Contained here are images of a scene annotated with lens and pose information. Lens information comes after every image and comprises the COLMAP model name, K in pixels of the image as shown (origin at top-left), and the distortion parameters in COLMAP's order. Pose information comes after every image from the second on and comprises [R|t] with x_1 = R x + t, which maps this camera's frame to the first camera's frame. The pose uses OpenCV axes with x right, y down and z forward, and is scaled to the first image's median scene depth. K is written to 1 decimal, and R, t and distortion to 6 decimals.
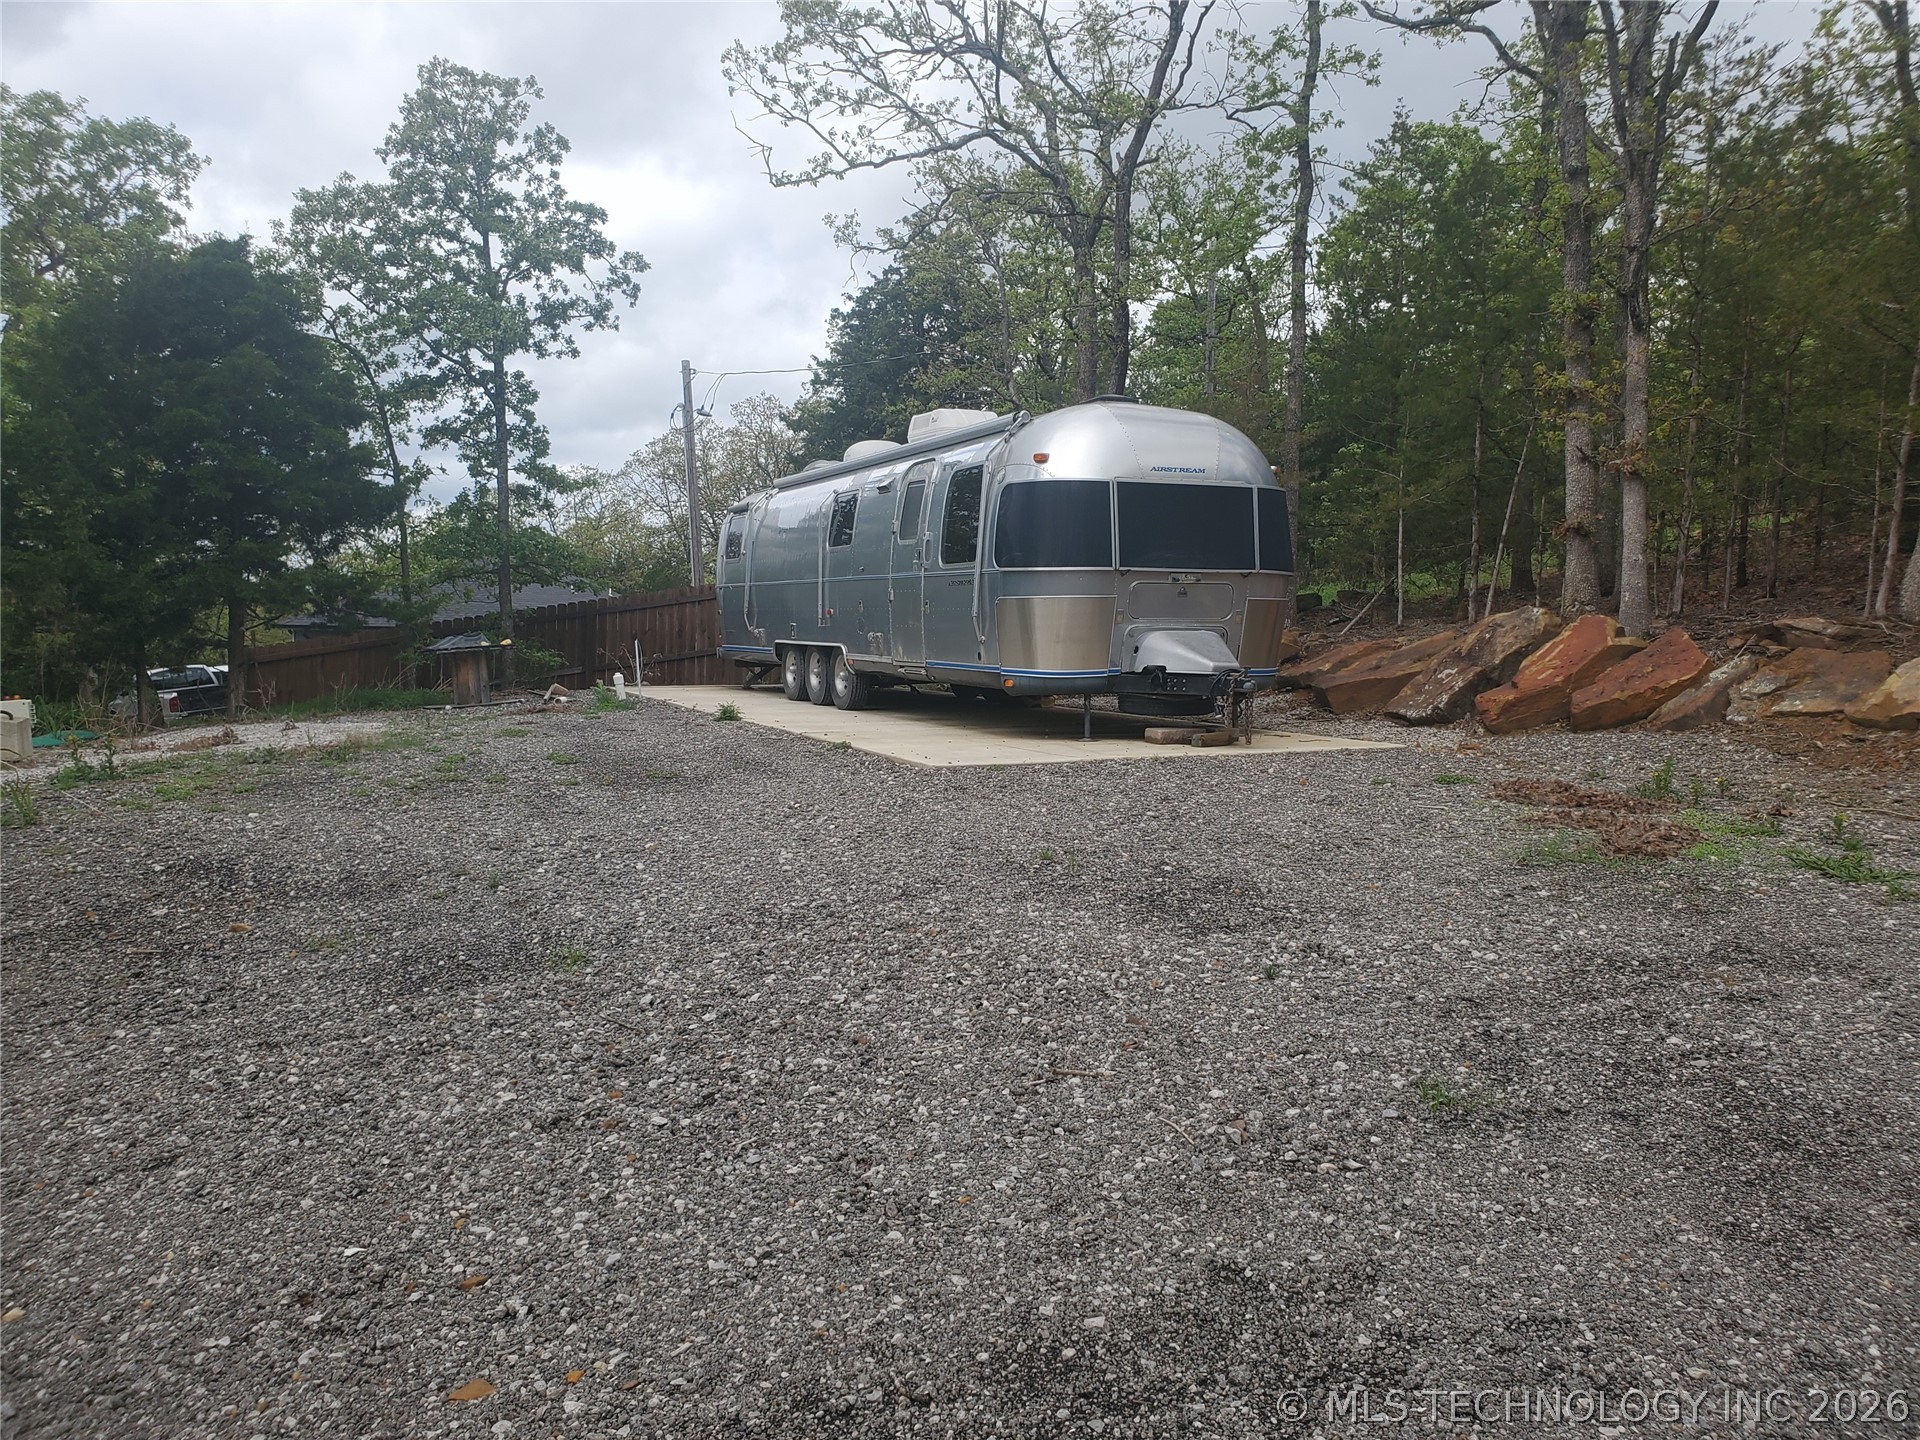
lens RADIAL K [[1493.0, 0, 958.6], [0, 1493.0, 719.9], [0, 0, 1]] dist [0.041902, -0.027908]
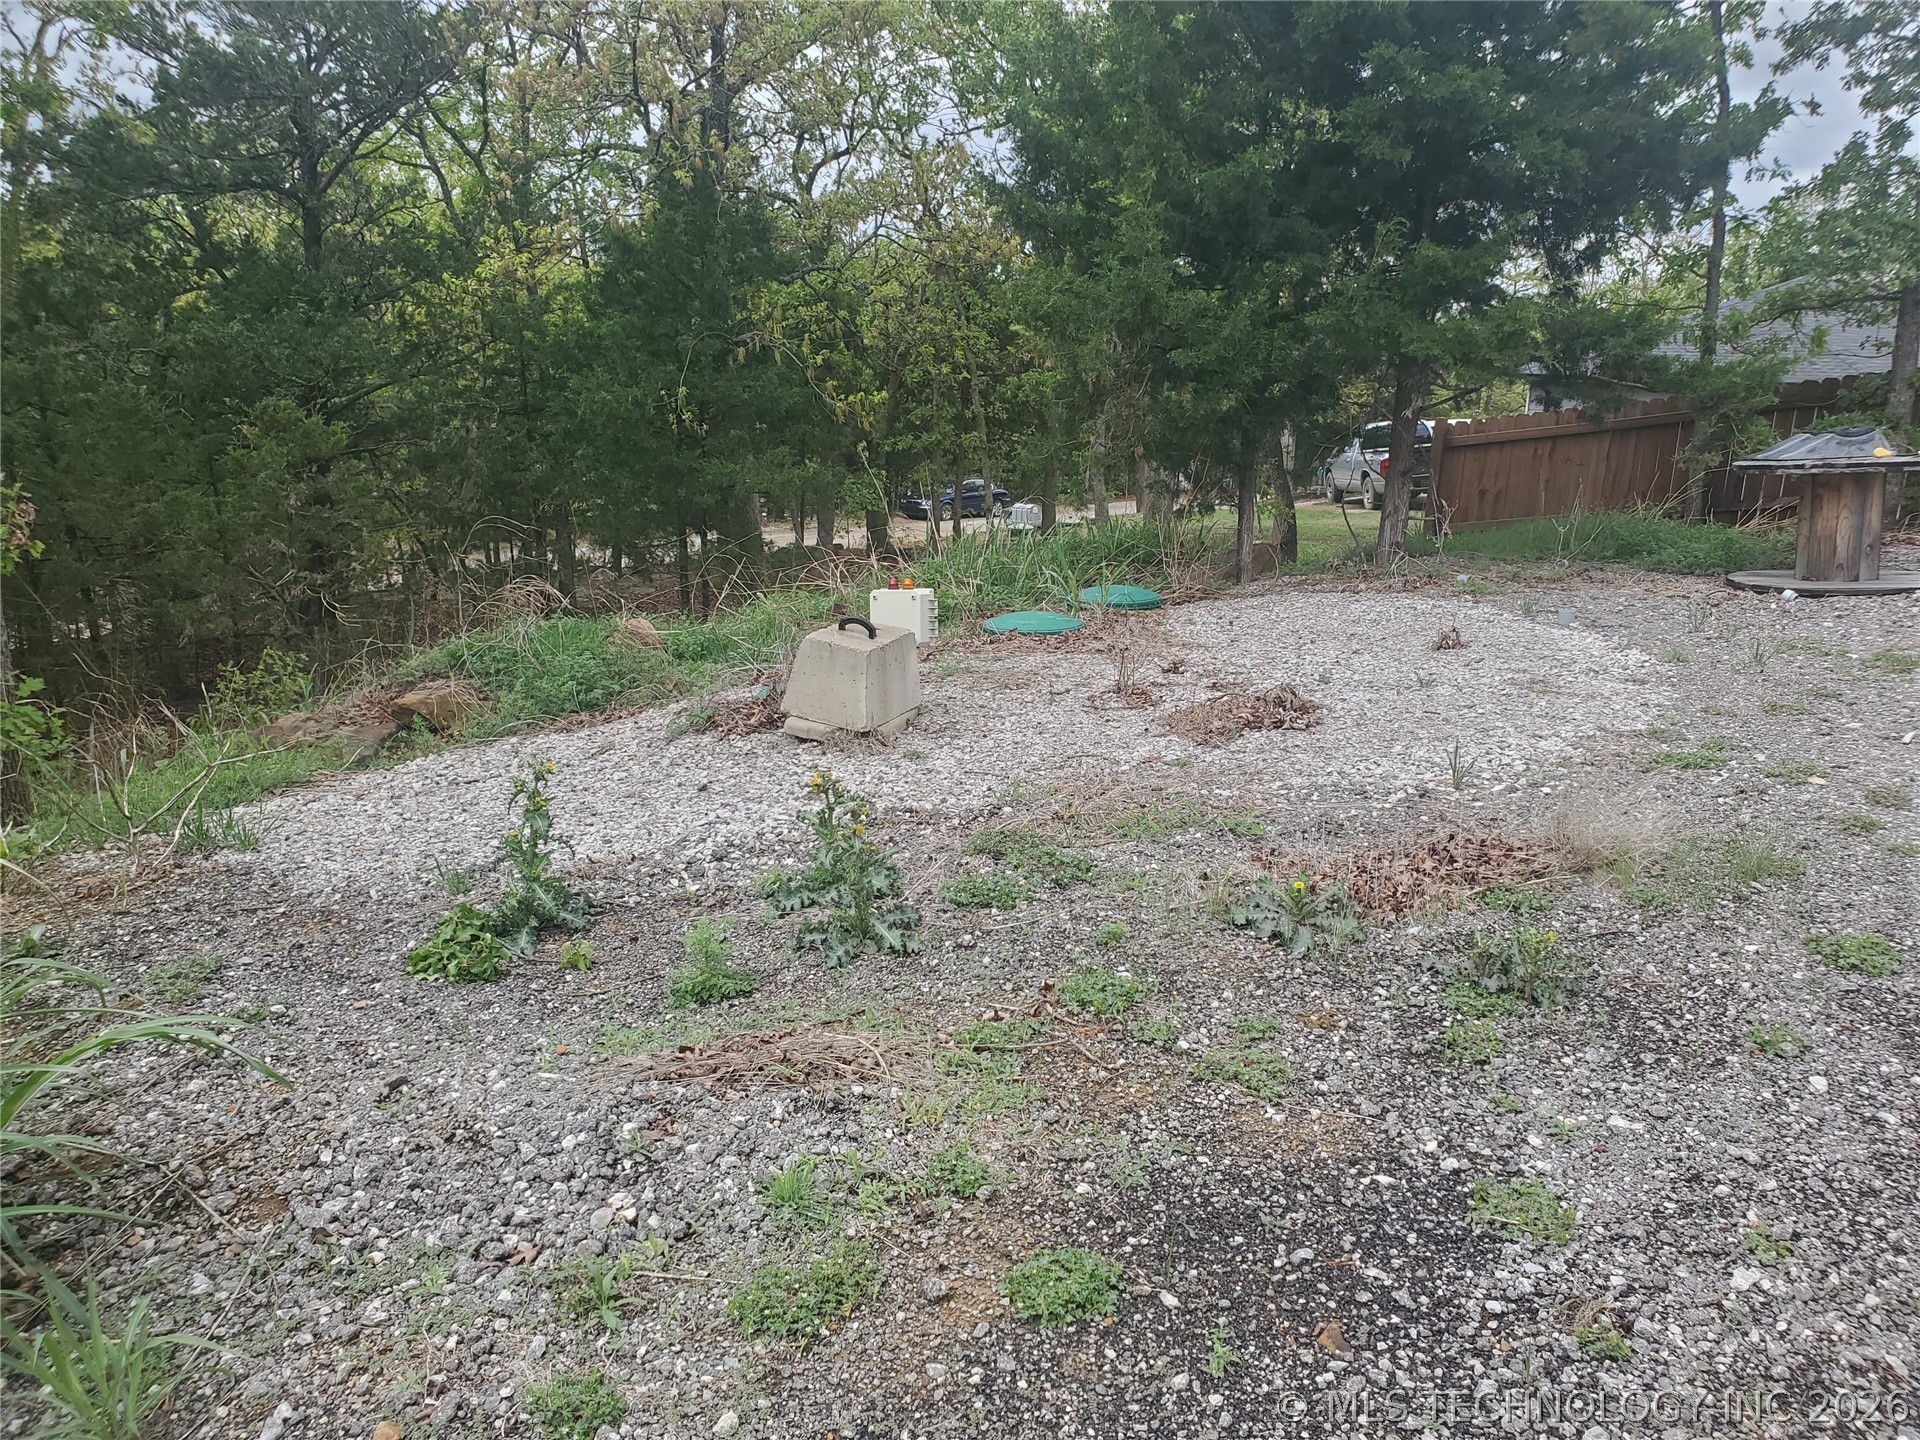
lens RADIAL K [[1493.0, 0, 960.0], [0, 1493.0, 717.5], [0, 0, 1]] dist [0.041902, -0.027908]
pose [[0.712977, 0.172195, -0.679715, -0.158739], [-0.055881, 0.980248, 0.189714, -0.037068], [0.698957, -0.097279, 0.708517, 0.387415]]
